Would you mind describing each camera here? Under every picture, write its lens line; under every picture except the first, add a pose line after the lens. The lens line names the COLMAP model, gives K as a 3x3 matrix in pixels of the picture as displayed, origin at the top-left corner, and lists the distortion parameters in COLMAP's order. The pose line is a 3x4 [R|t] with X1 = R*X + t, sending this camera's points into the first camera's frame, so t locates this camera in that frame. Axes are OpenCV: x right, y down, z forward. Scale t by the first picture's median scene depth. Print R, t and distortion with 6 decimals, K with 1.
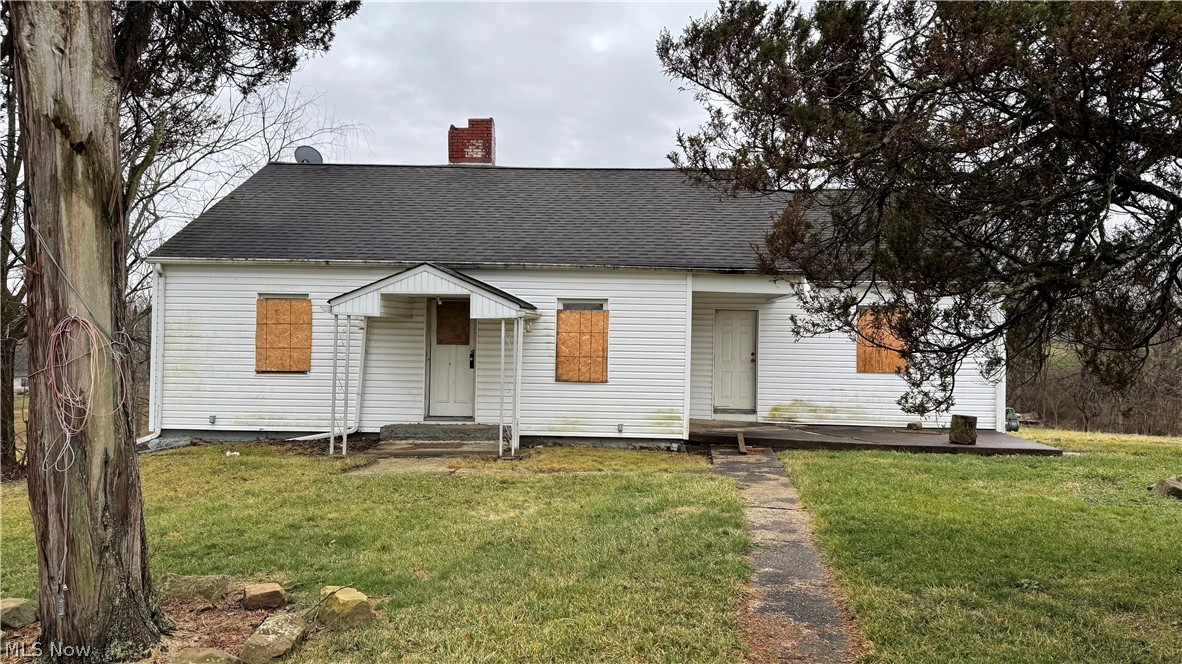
lens RADIAL K [[859.2, 0, 591.0], [0, 859.2, 332.0], [0, 0, 1]] dist [0.004100, 0.000395]
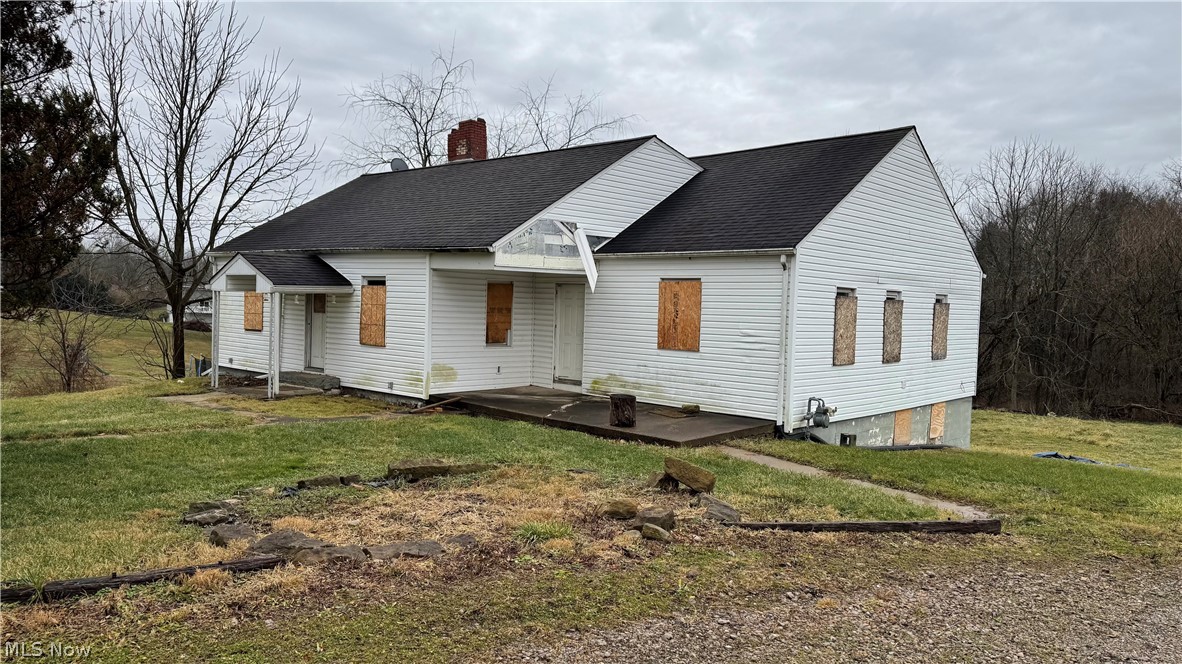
lens RADIAL K [[859.2, 0, 591.0], [0, 859.2, 332.0], [0, 0, 1]] dist [0.004100, 0.000395]
pose [[0.775413, 0.029342, -0.630772, 0.983366], [-0.005353, 0.999189, 0.039899, -0.010391], [0.631431, -0.027562, 0.774942, 0.254375]]
